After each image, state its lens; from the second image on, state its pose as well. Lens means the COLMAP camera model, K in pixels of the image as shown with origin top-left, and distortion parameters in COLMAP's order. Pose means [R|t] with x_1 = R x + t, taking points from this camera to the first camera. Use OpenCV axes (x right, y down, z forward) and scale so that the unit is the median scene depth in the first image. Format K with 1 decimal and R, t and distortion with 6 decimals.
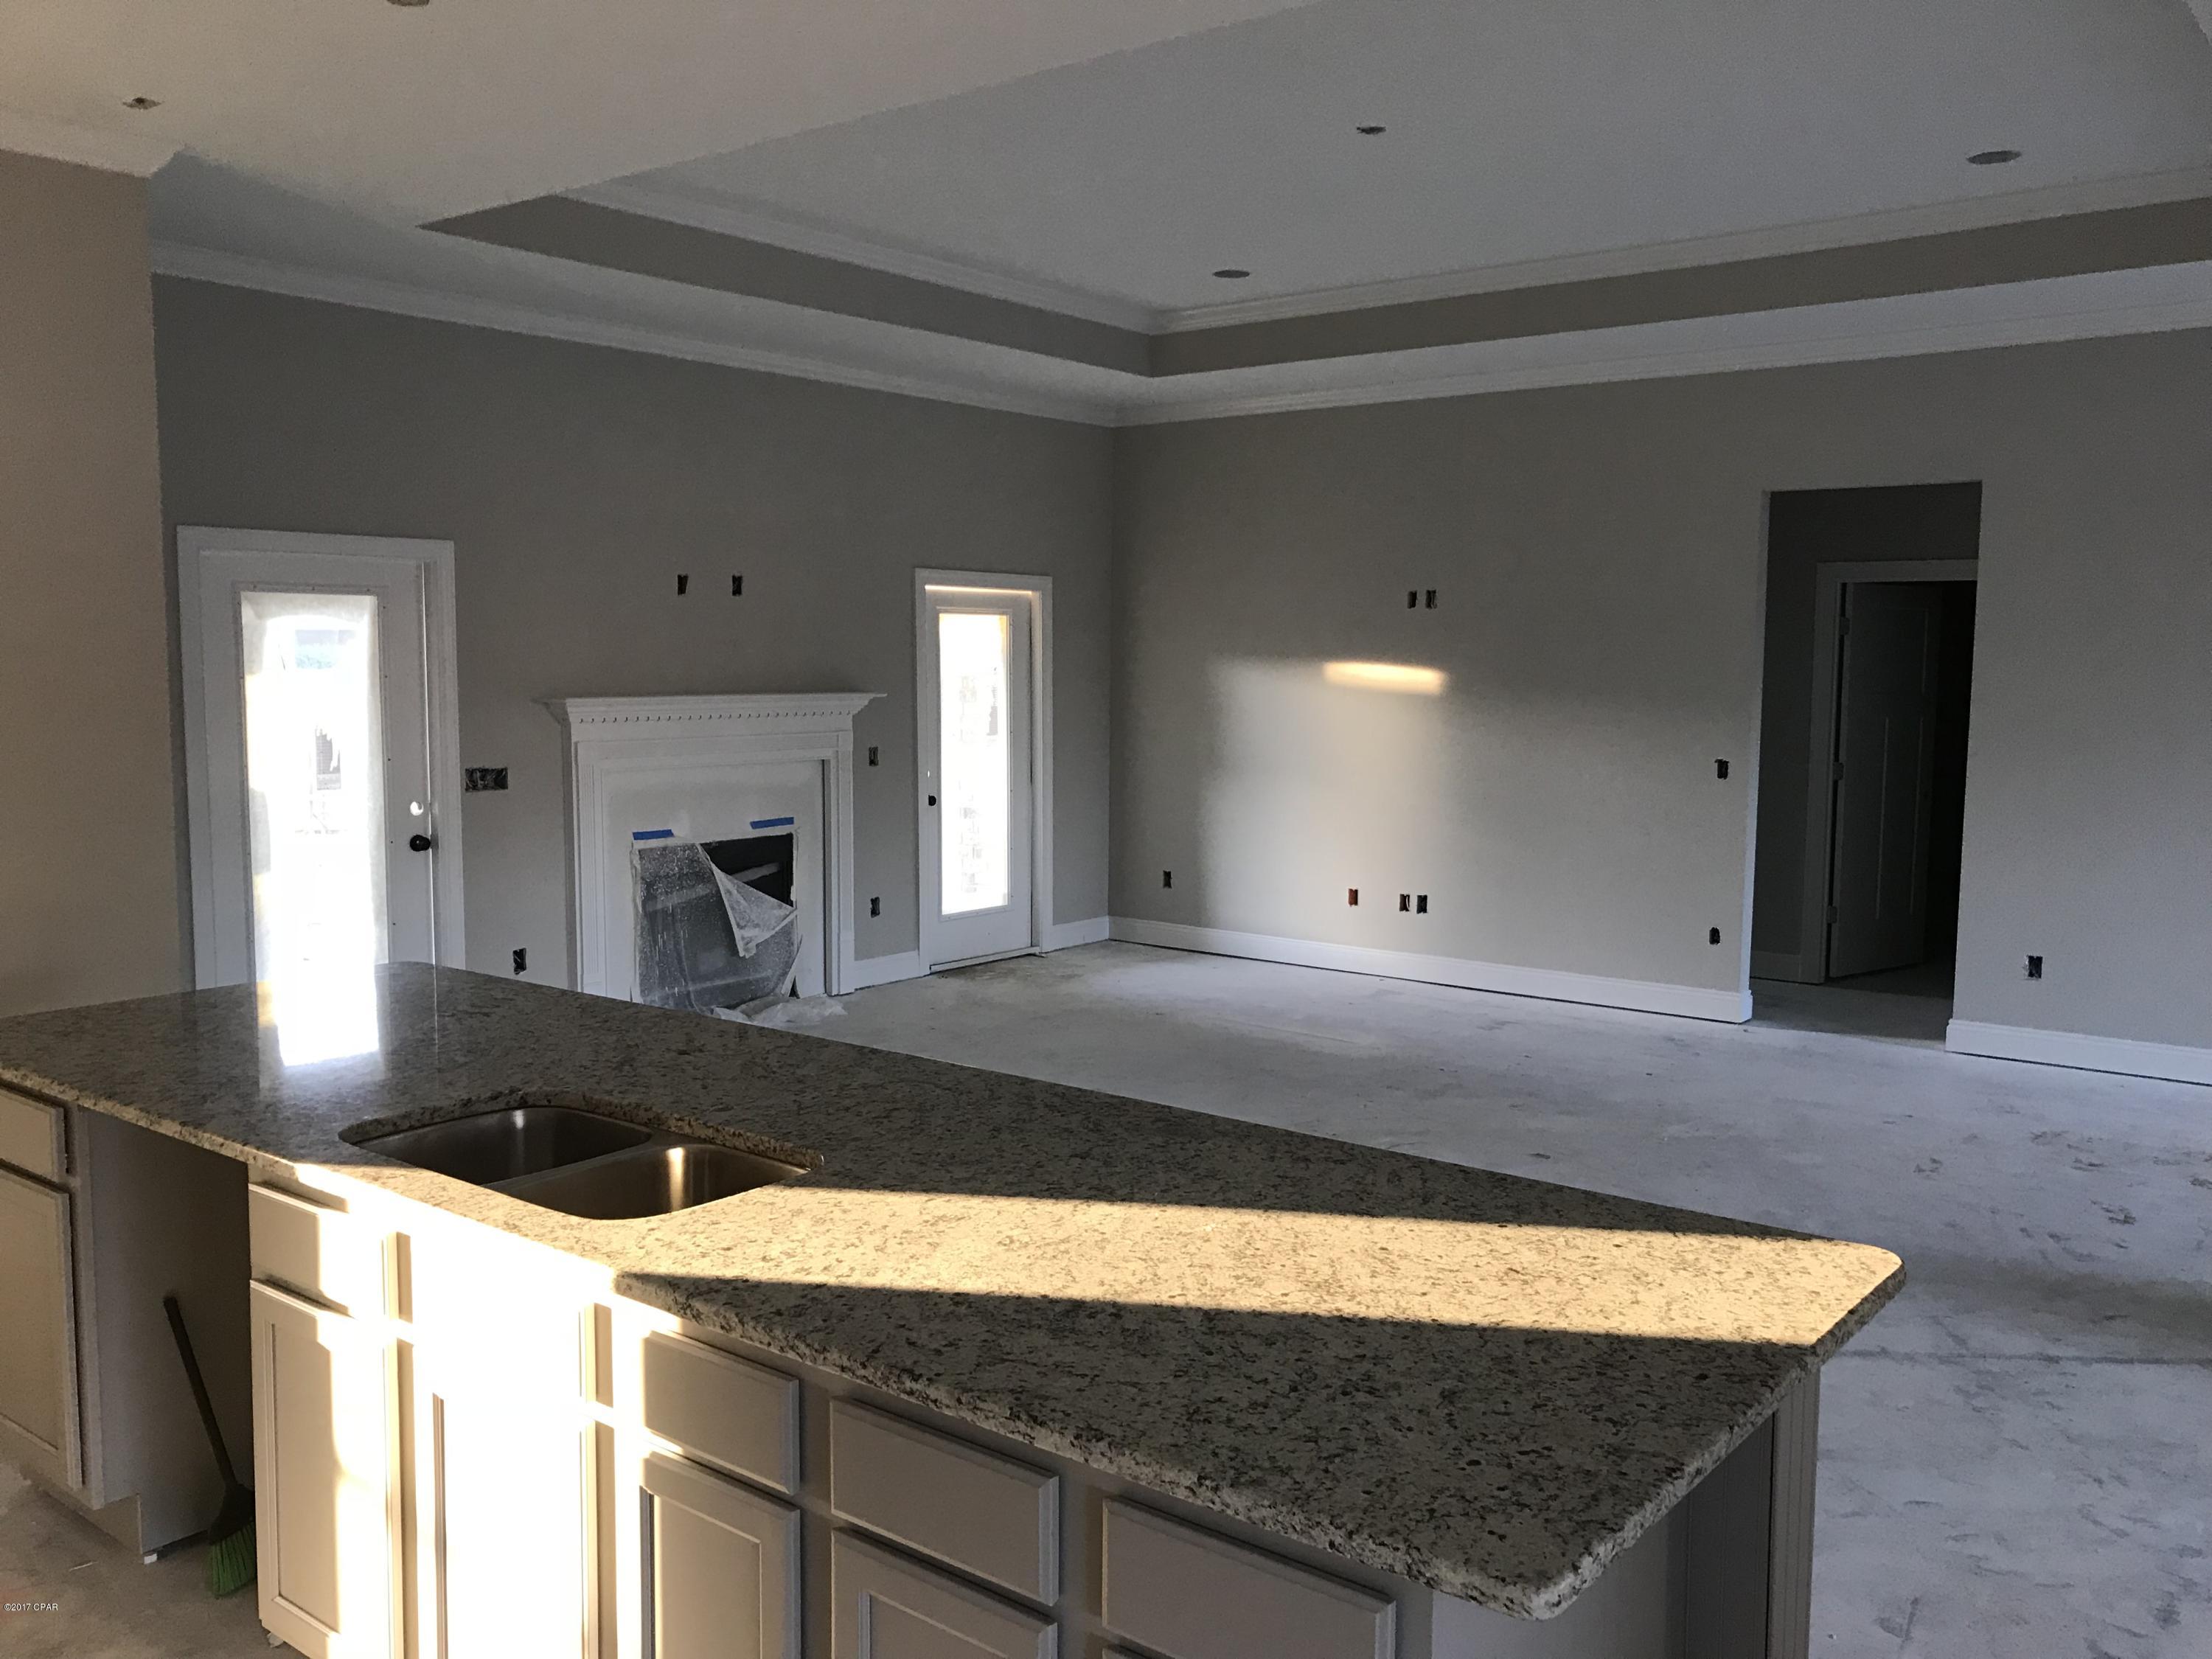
lens RADIAL K [[1795.0, 0, 1103.5], [0, 1795.0, 812.3], [0, 0, 1]] dist [0.006559, -0.004326]
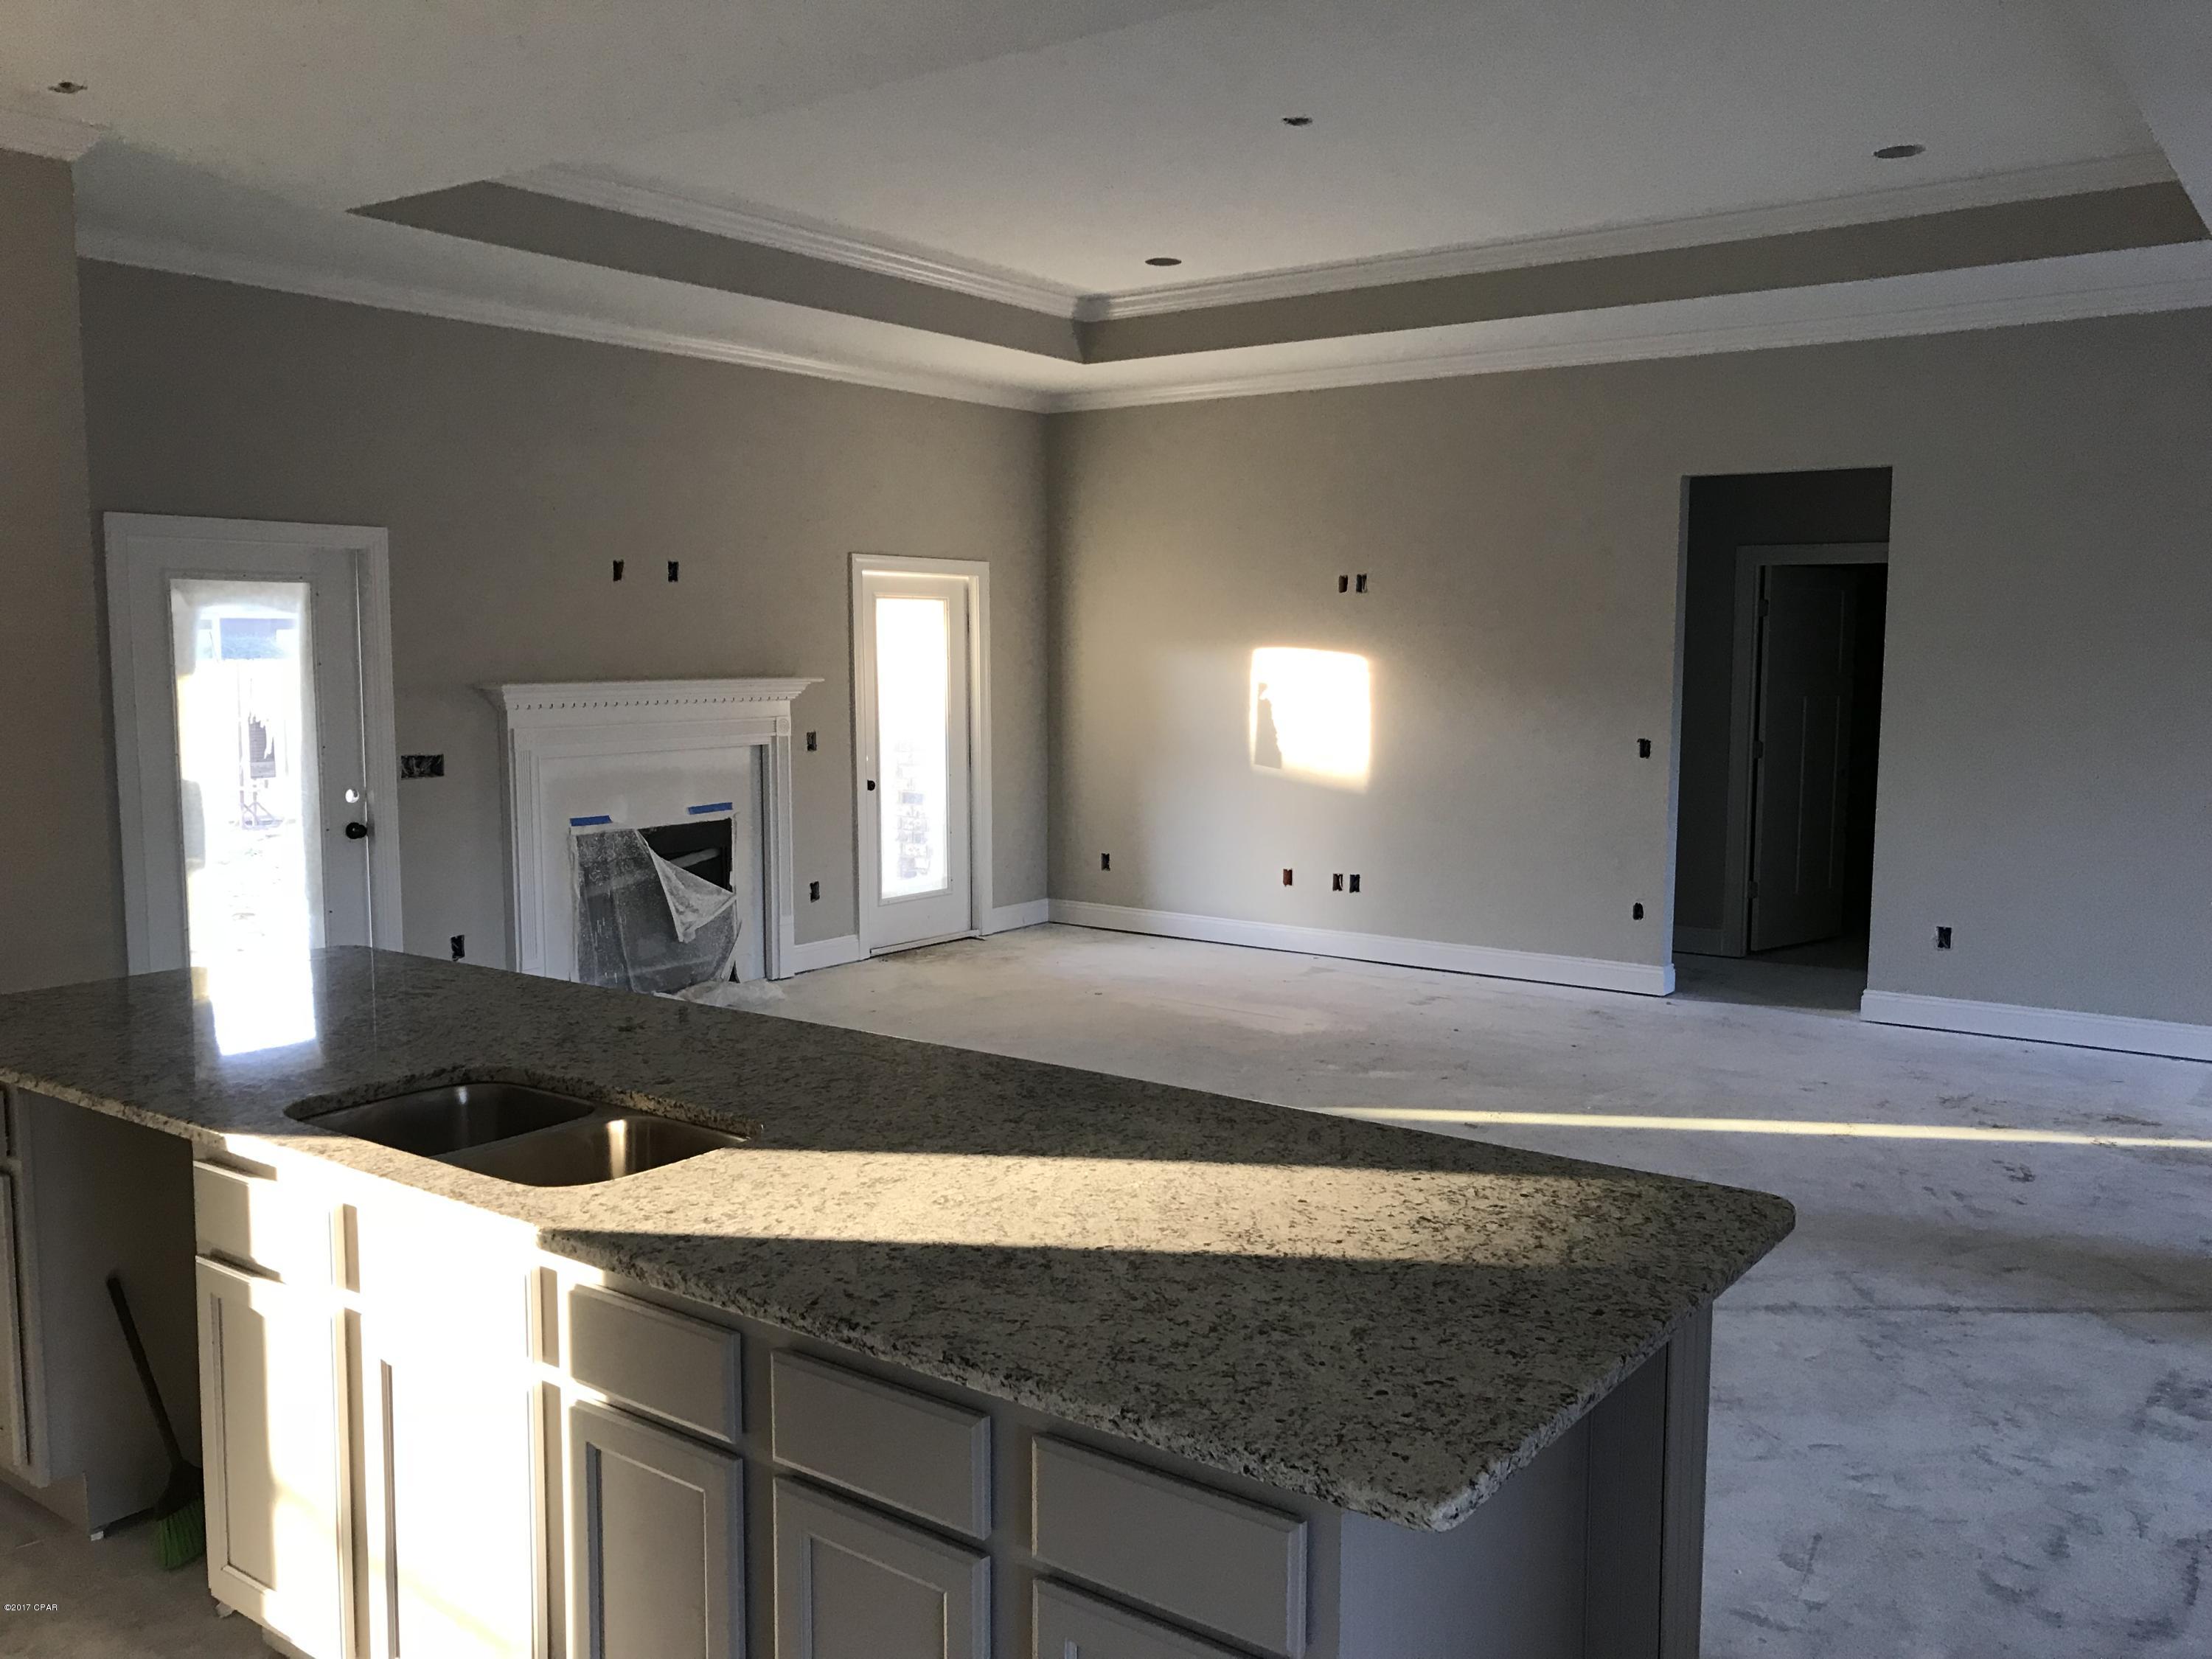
lens RADIAL K [[1795.0, 0, 1103.5], [0, 1795.0, 812.3], [0, 0, 1]] dist [0.006559, -0.004326]
pose [[0.999440, -0.007246, 0.032660, 0.005679], [0.007001, 0.999946, 0.007618, 0.005791], [-0.032713, -0.007385, 0.999437, -0.028470]]
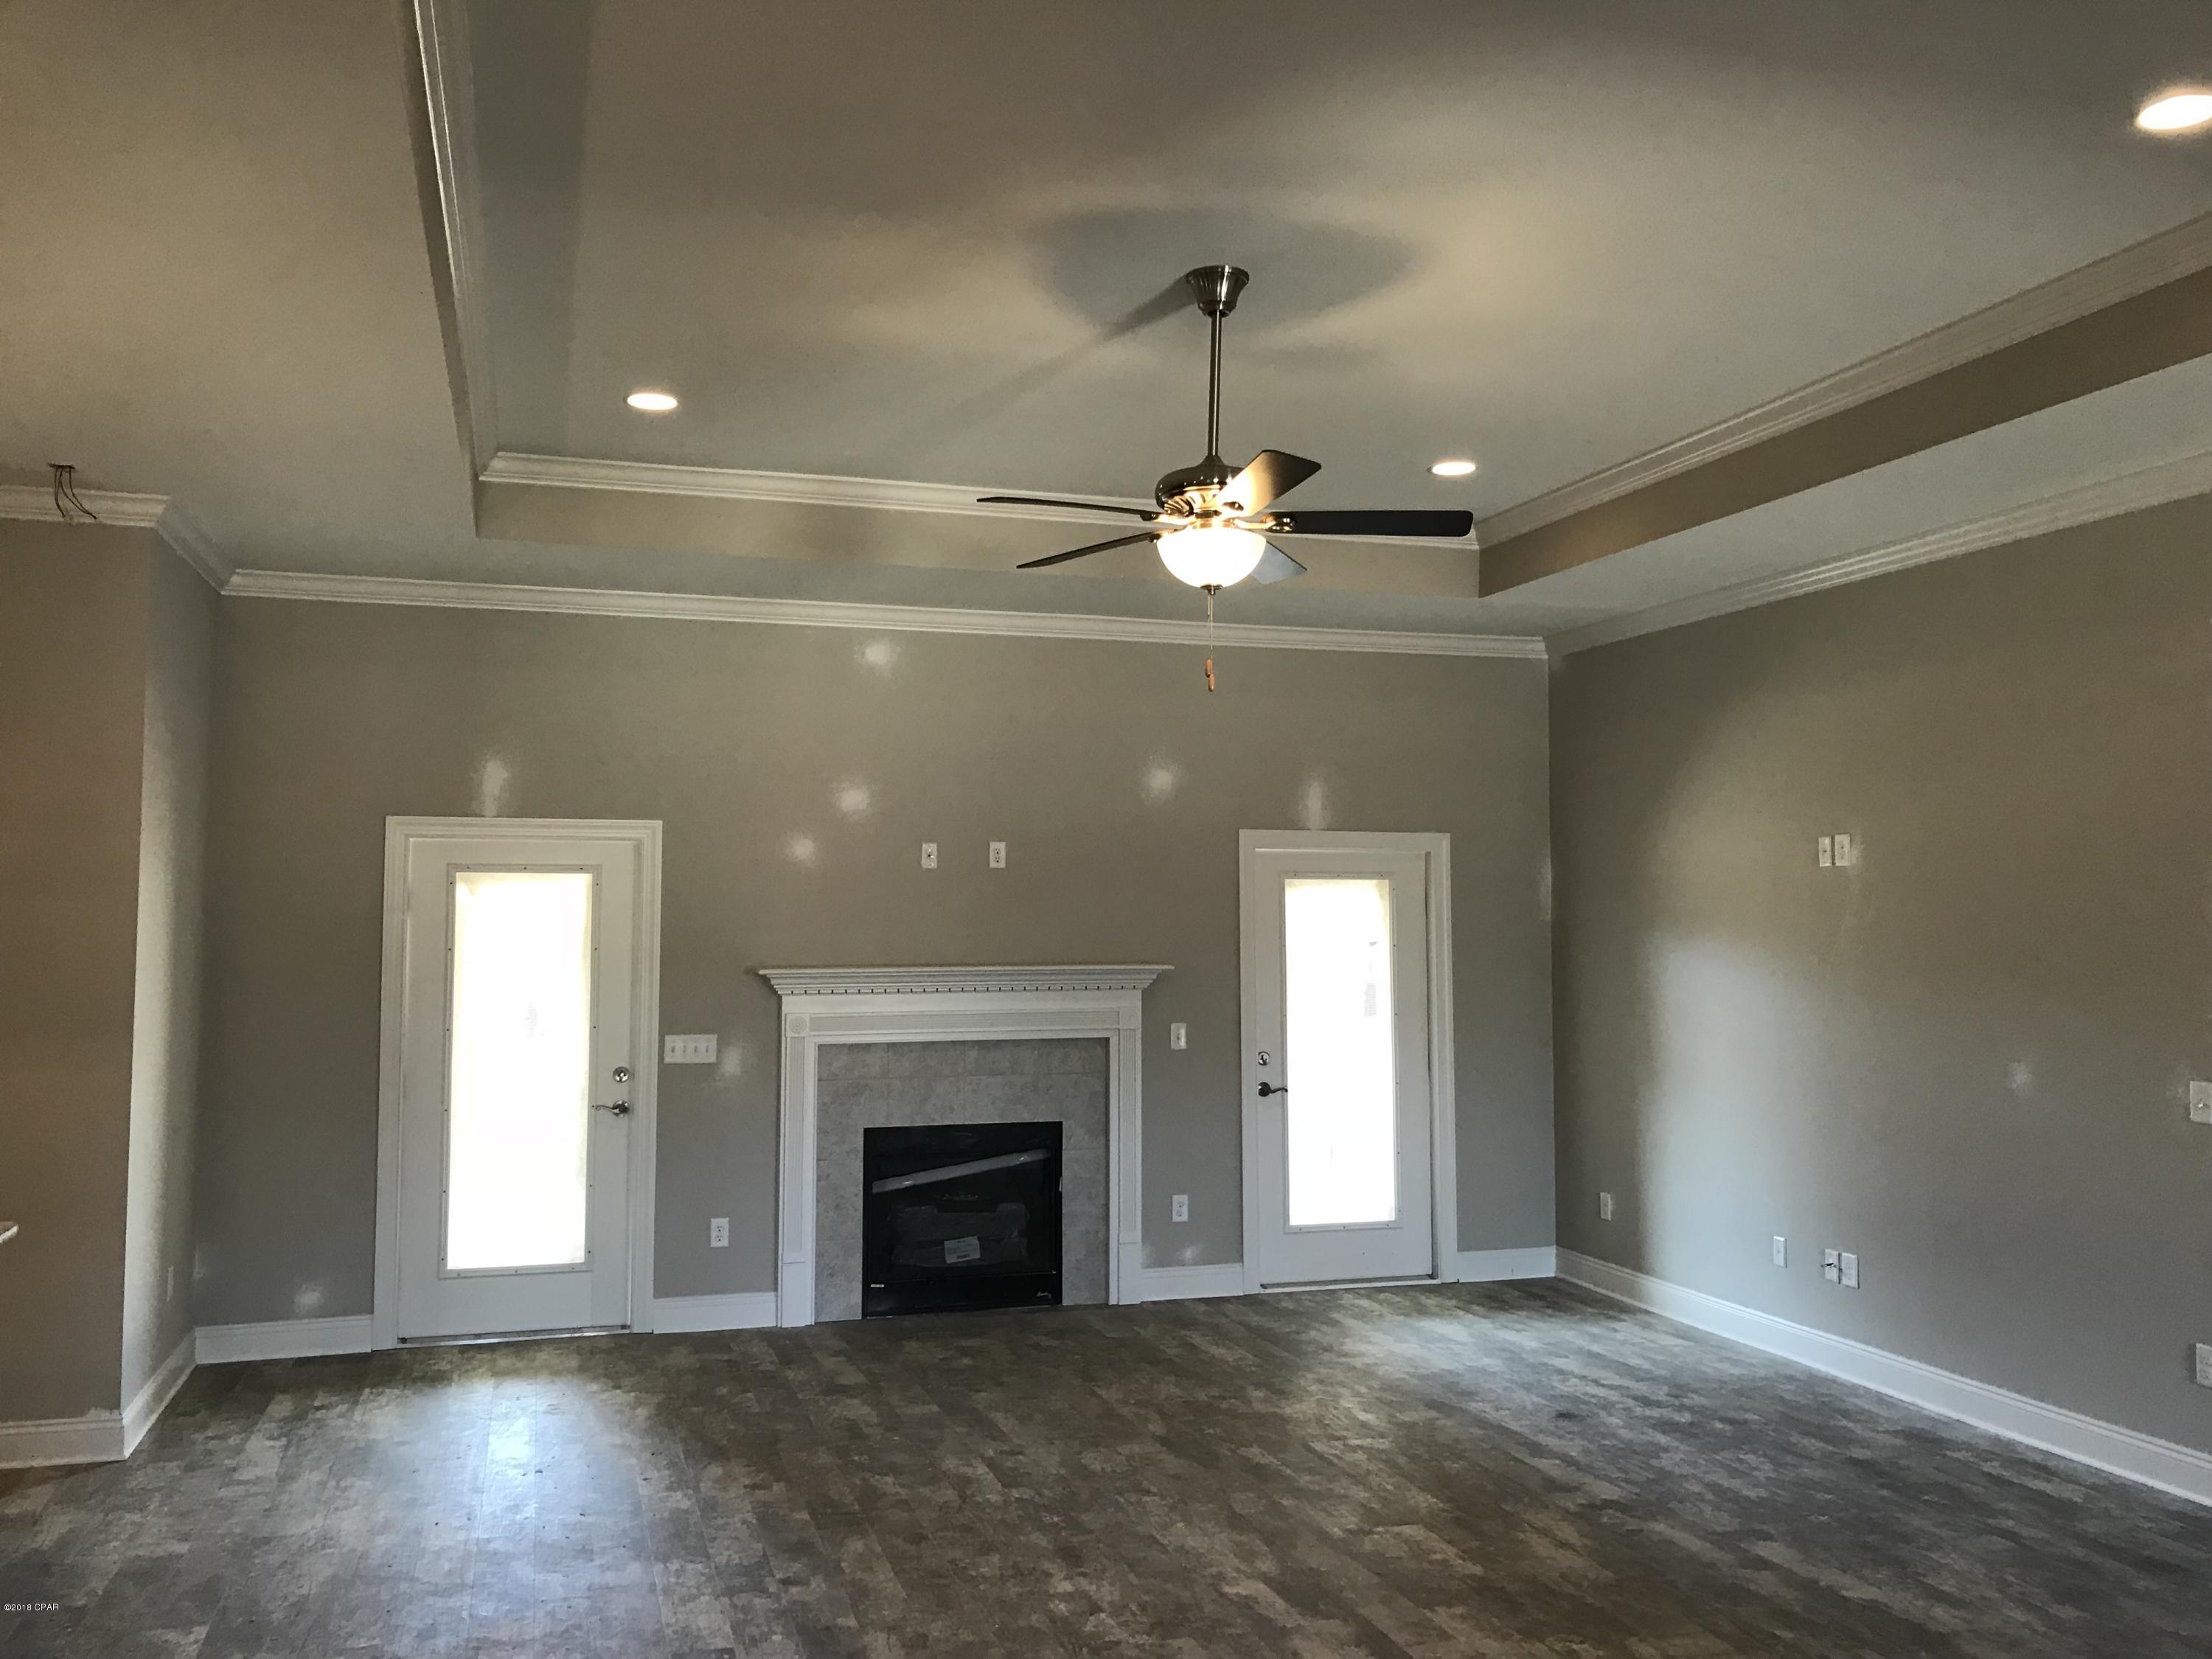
lens RADIAL K [[1795.0, 0, 1103.5], [0, 1795.0, 812.3], [0, 0, 1]] dist [0.006559, -0.004326]
pose [[0.805249, -0.052011, -0.590652, 1.199062], [-0.042539, 0.988511, -0.145041, -0.035018], [0.591410, 0.141919, 0.793784, 0.813078]]
